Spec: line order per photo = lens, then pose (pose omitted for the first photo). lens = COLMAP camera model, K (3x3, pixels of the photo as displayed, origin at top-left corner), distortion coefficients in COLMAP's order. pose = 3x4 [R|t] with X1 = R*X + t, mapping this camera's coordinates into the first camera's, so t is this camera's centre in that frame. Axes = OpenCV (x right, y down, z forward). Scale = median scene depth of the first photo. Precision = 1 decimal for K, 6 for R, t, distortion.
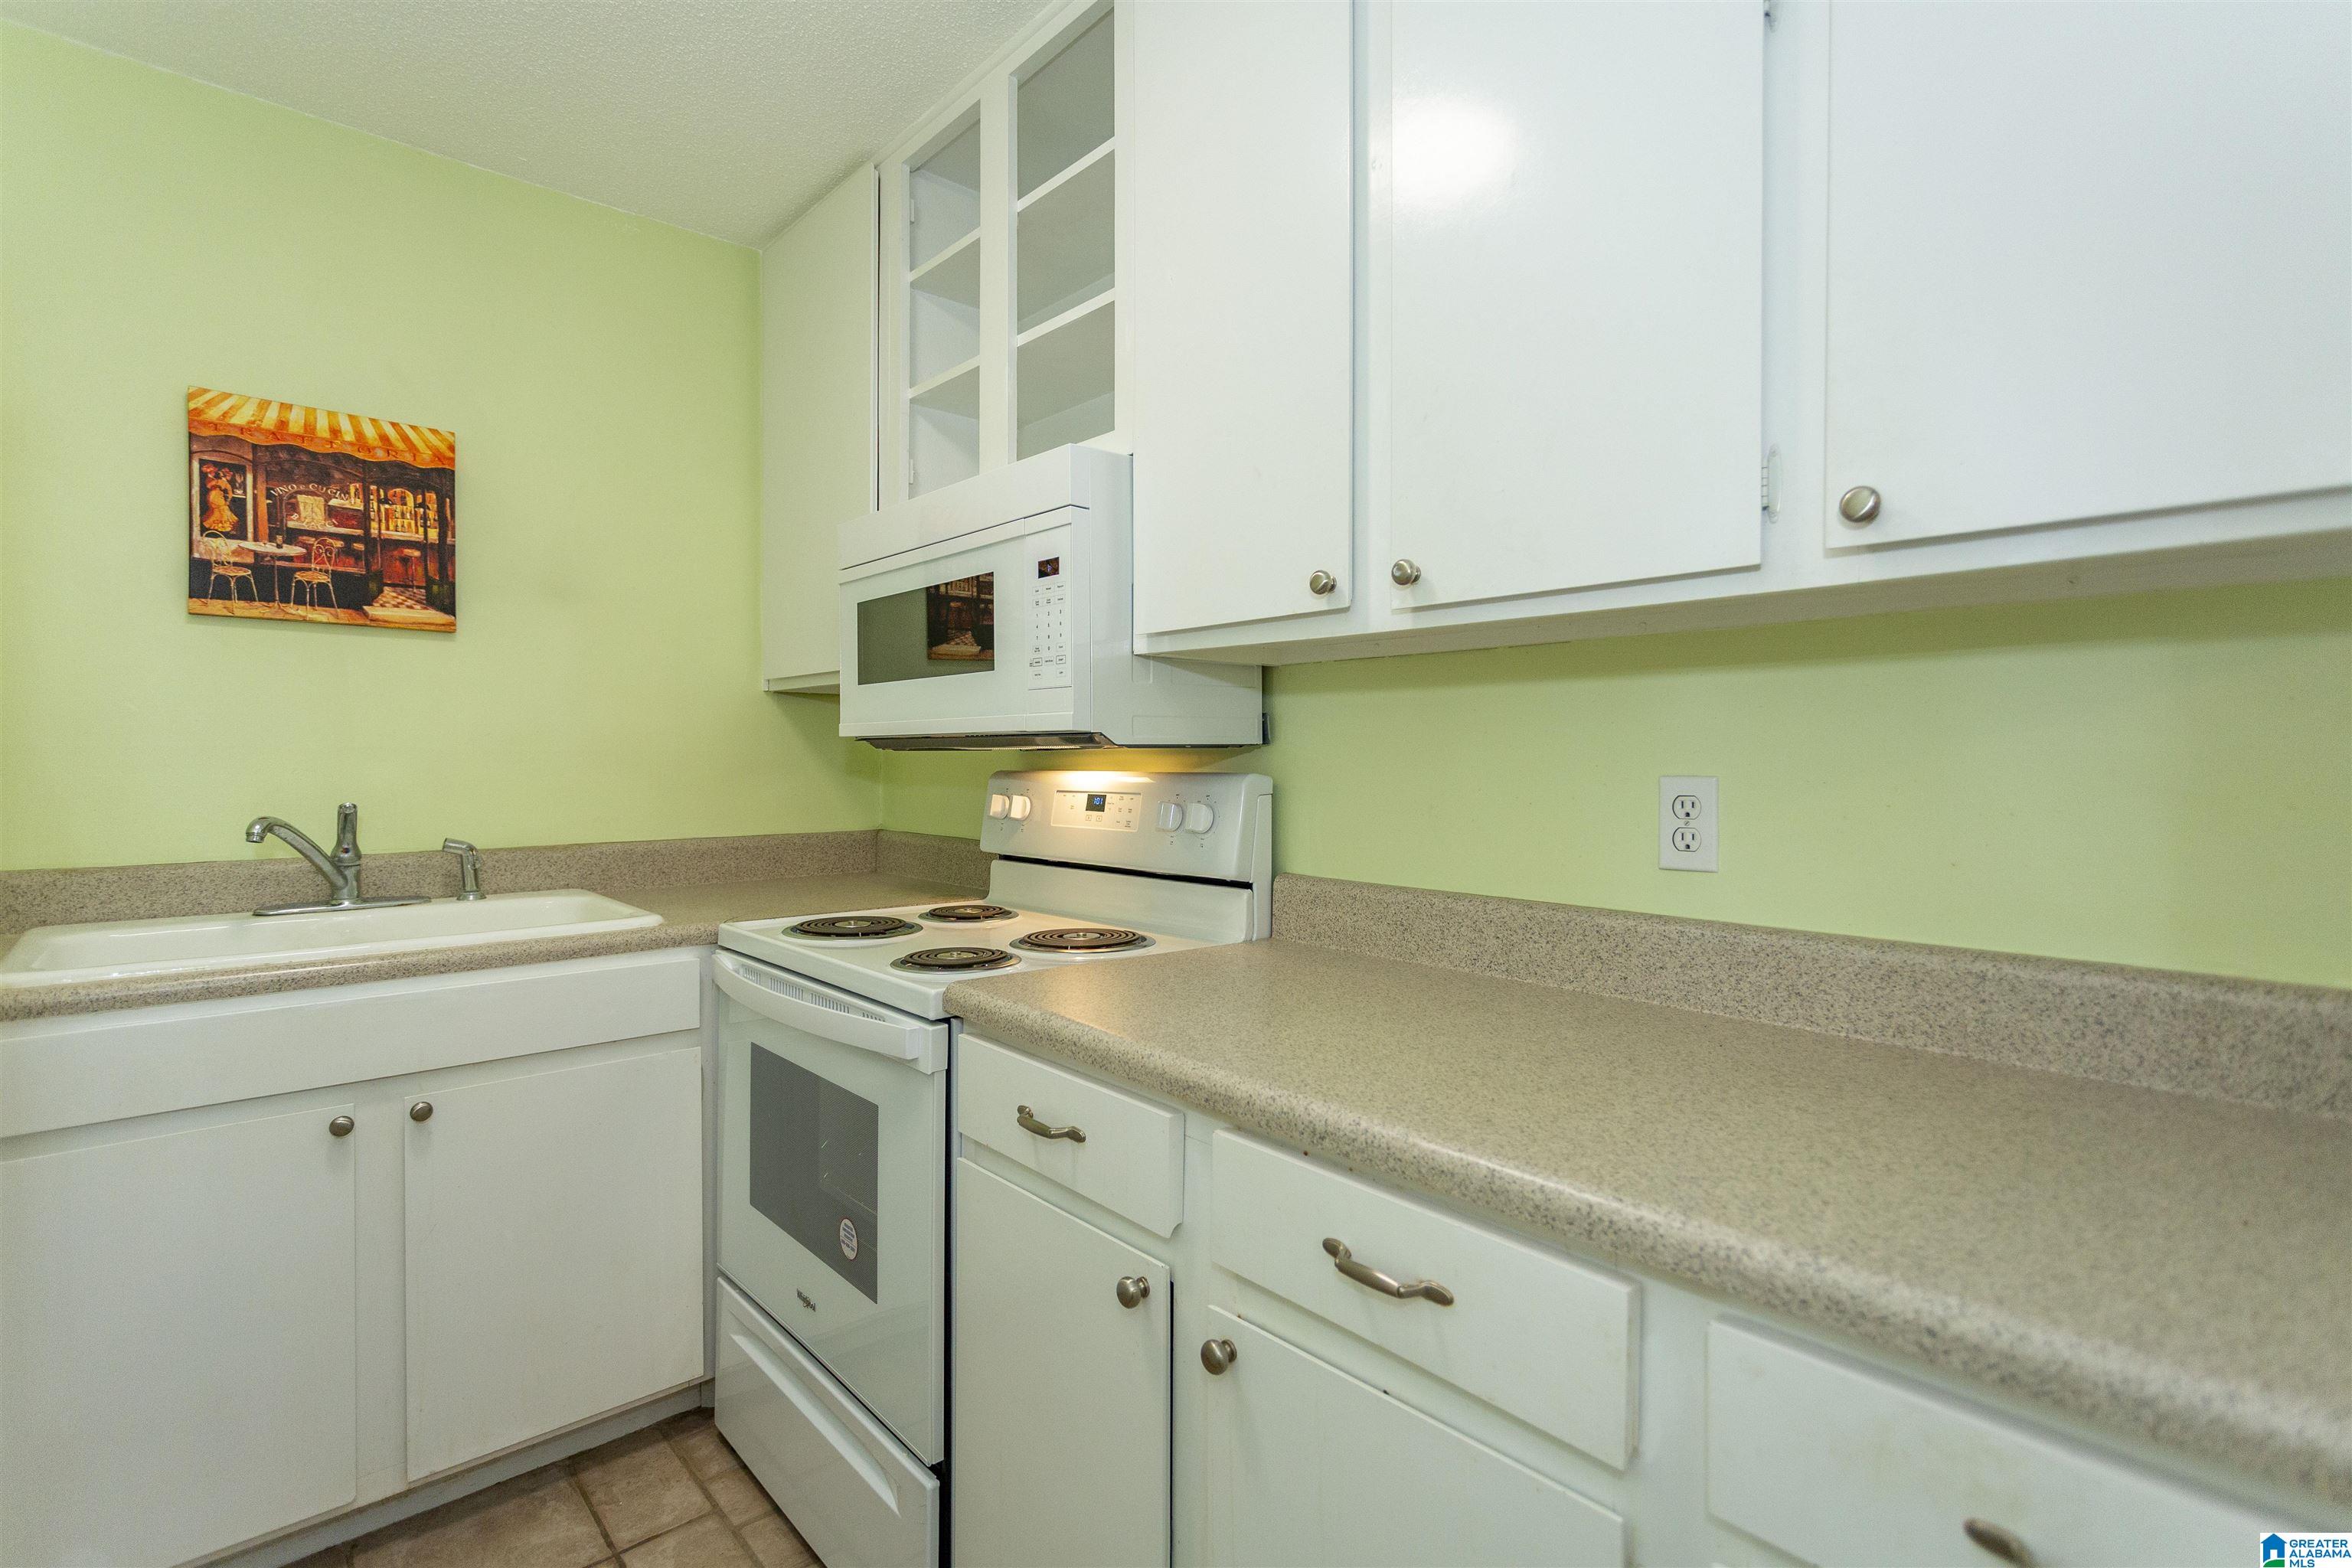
lens RADIAL K [[1122.1, 0, 1177.5], [0, 1122.1, 765.8], [0, 0, 1]] dist [-0.000273, 0.000810]
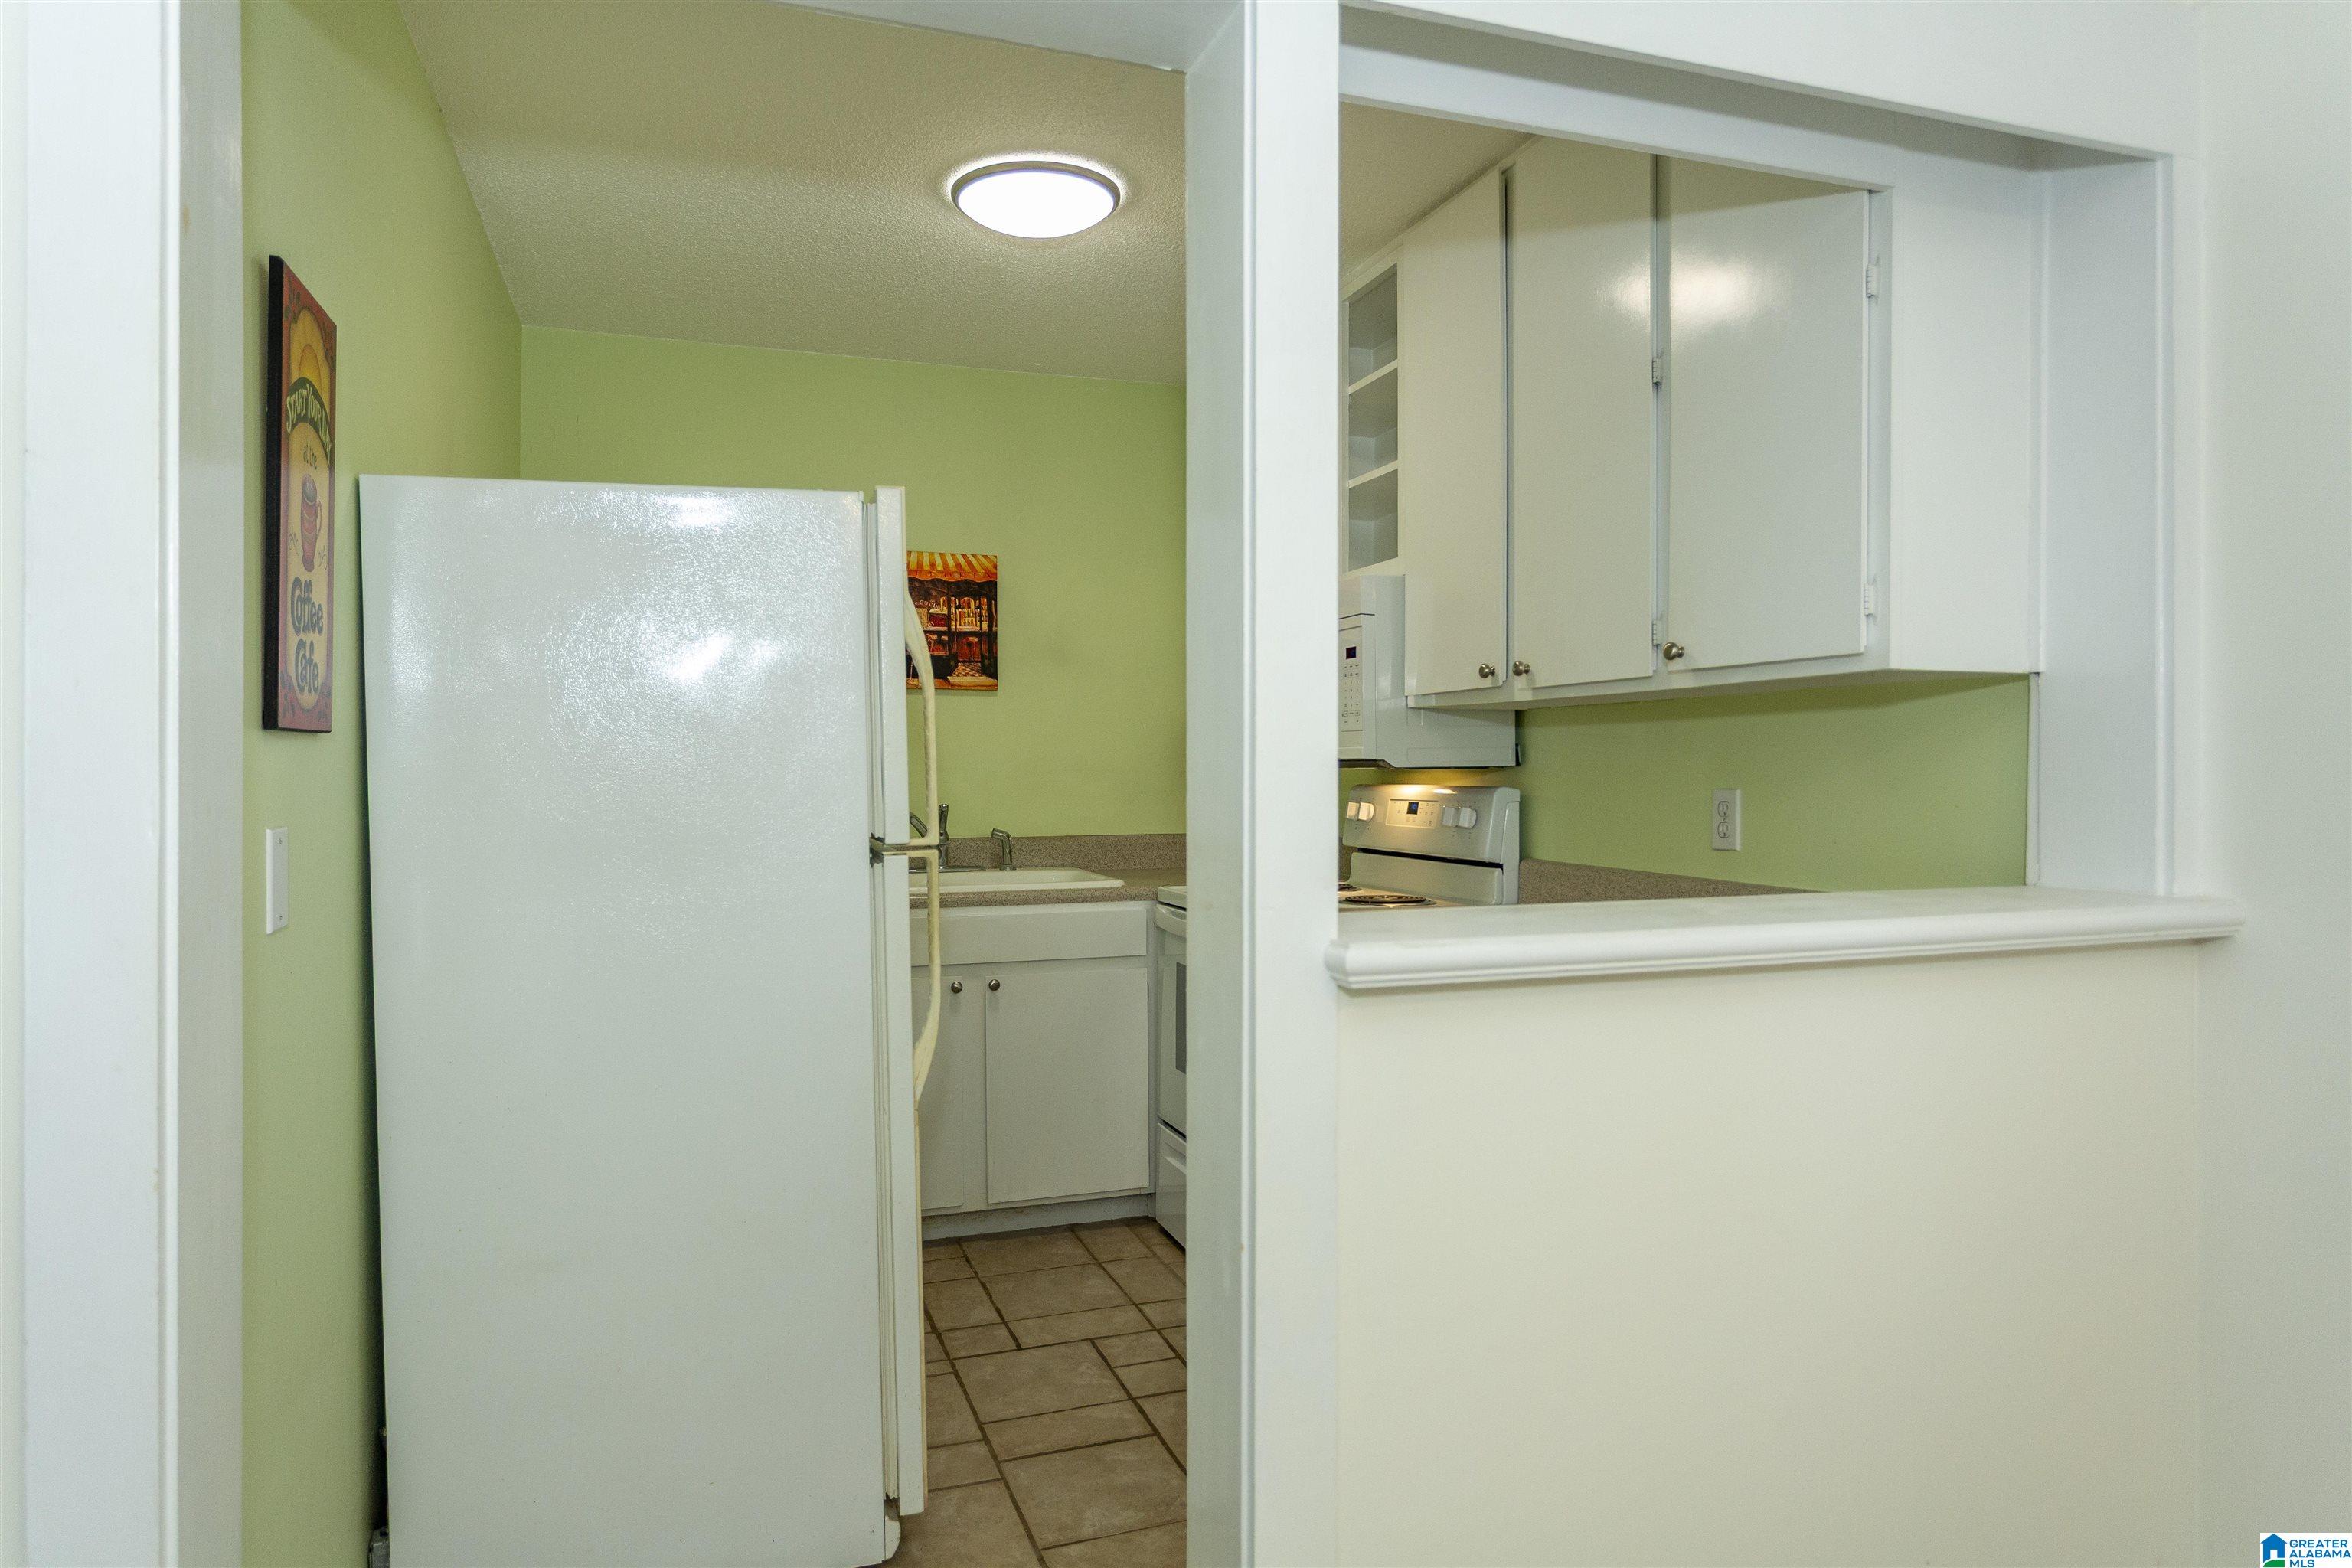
lens RADIAL K [[1464.0, 0, 1182.7], [0, 1464.0, 782.3], [0, 0, 1]] dist [-0.001398, 0.000007]
pose [[0.922881, 0.001061, -0.385083, 0.374758], [0.001026, 0.999986, 0.005215, -0.008223], [0.385083, -0.005208, 0.922867, -0.791852]]
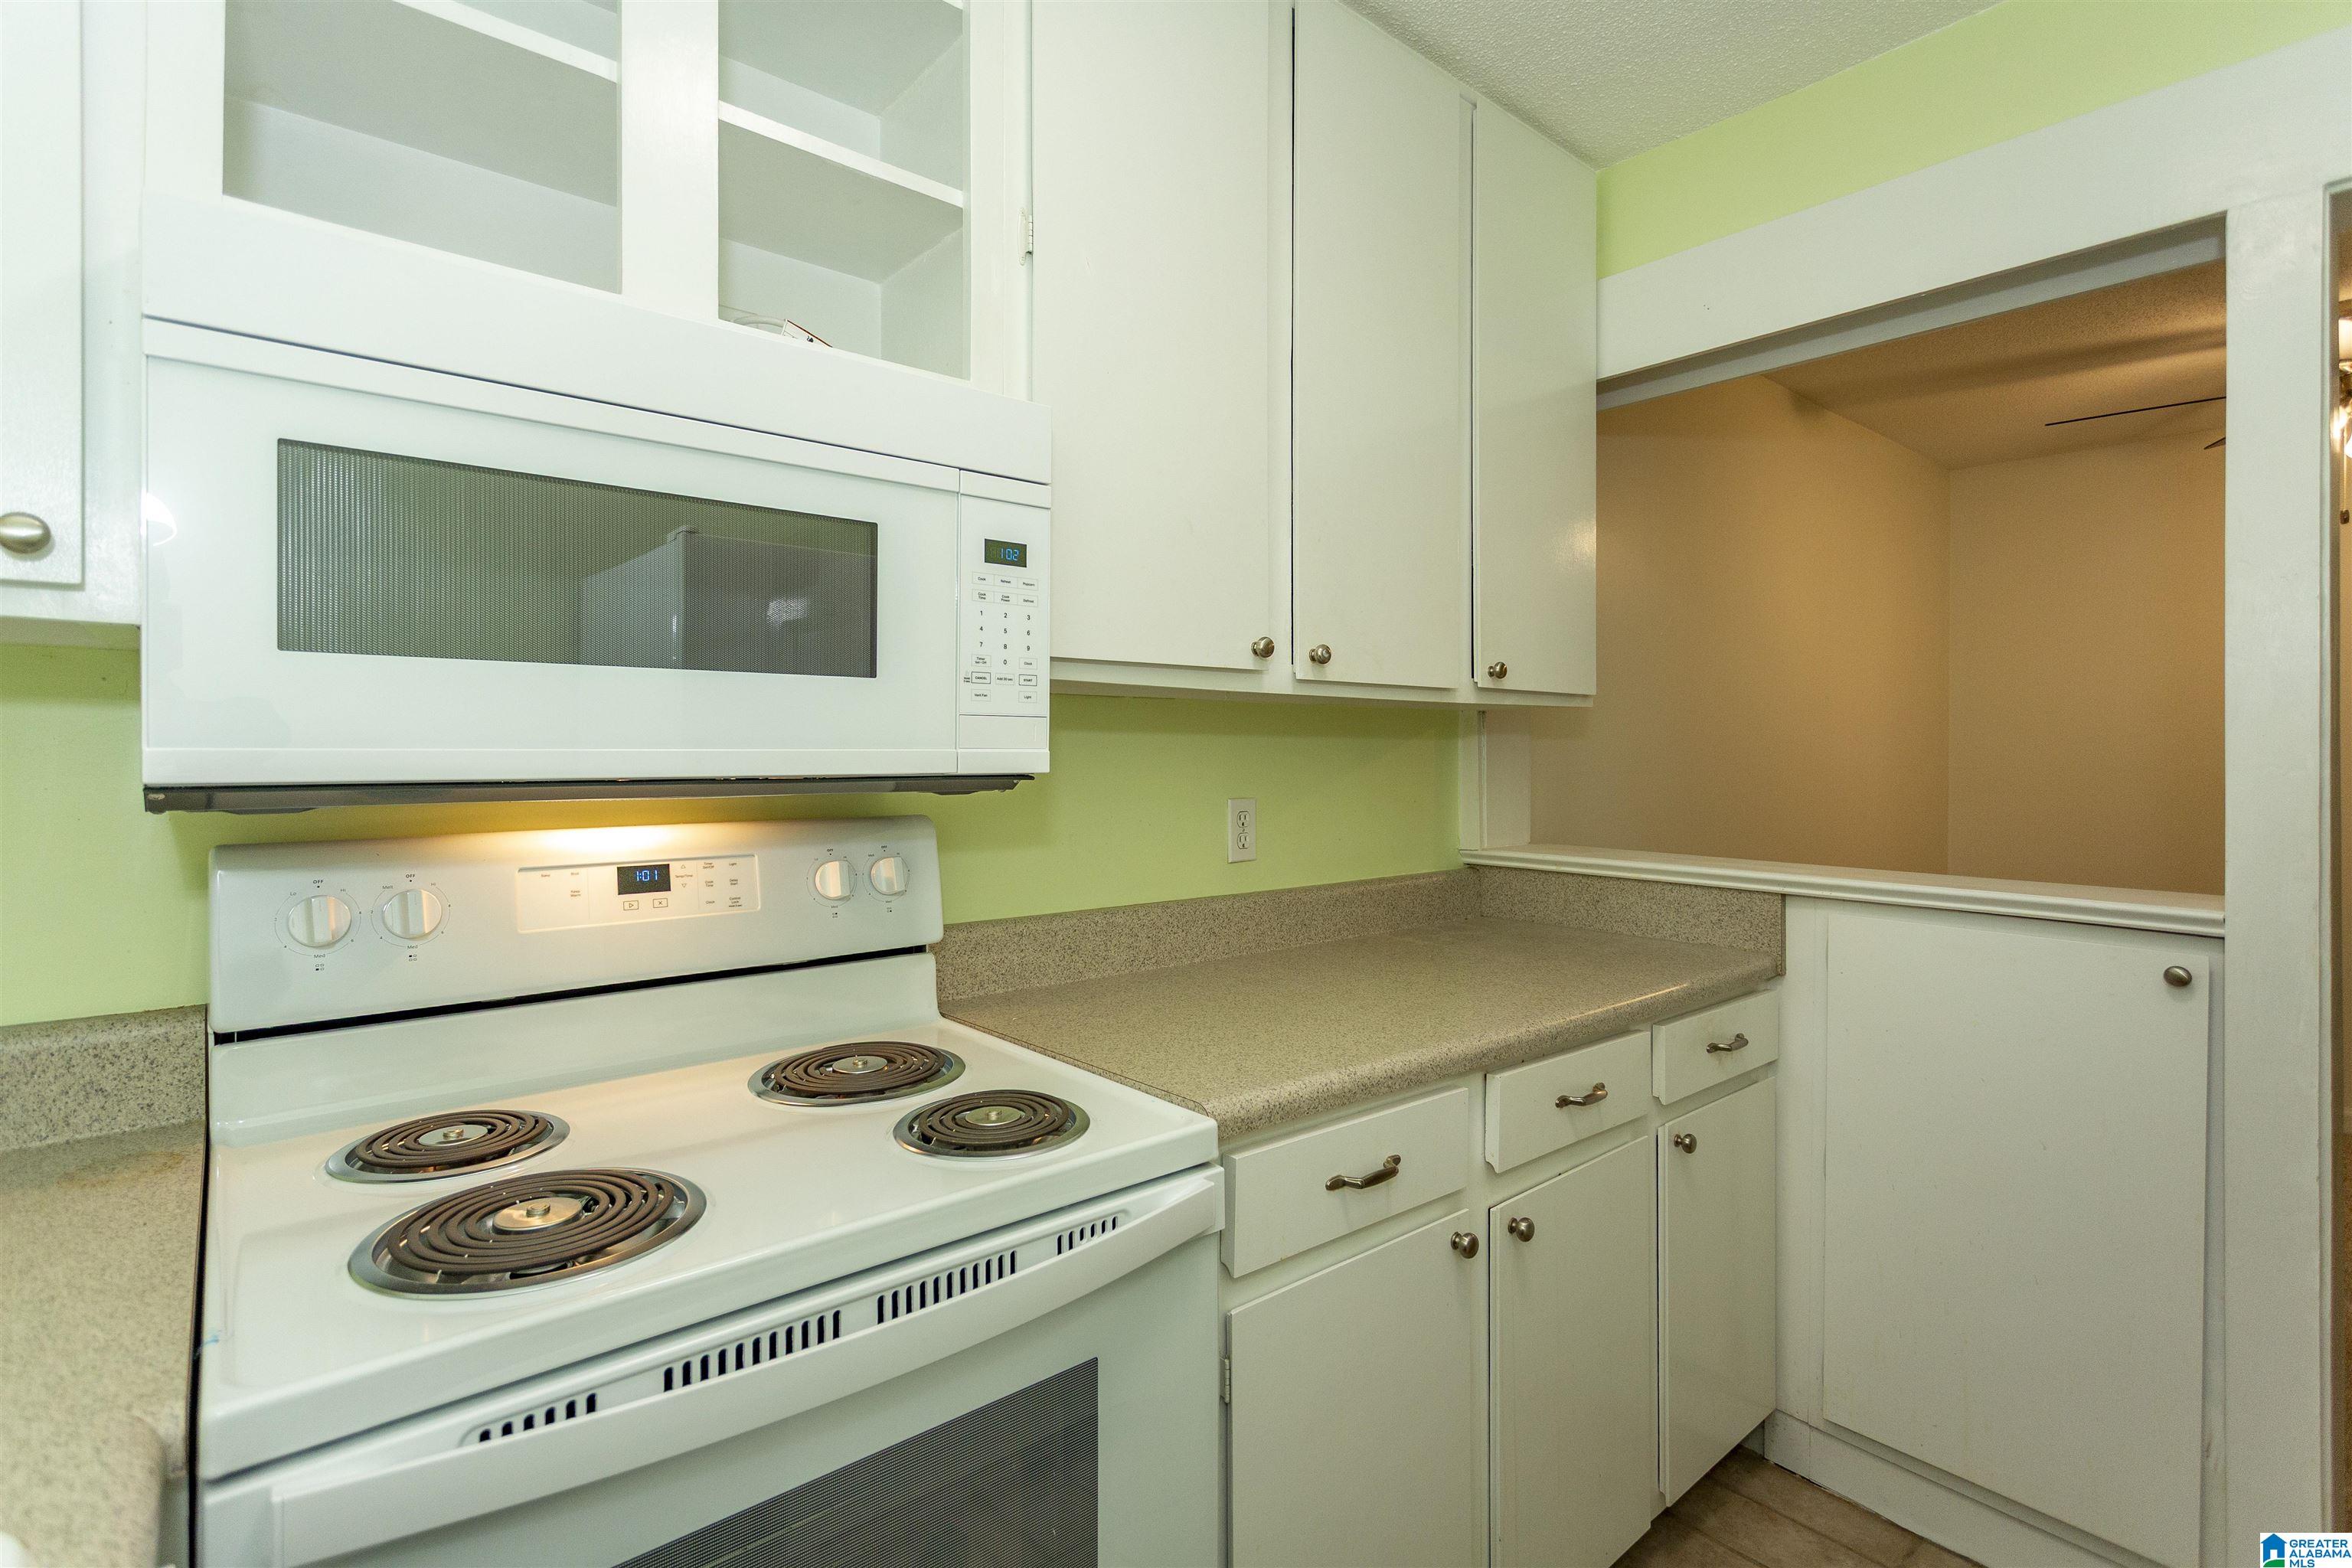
lens RADIAL K [[1122.1, 0, 1173.6], [0, 1122.1, 745.5], [0, 0, 1]] dist [-0.000273, 0.000810]
pose [[0.016699, 0.001762, 0.999859, -0.720721], [0.002696, 0.999995, -0.001807, -0.040437], [-0.999857, 0.002726, 0.016694, 0.739755]]
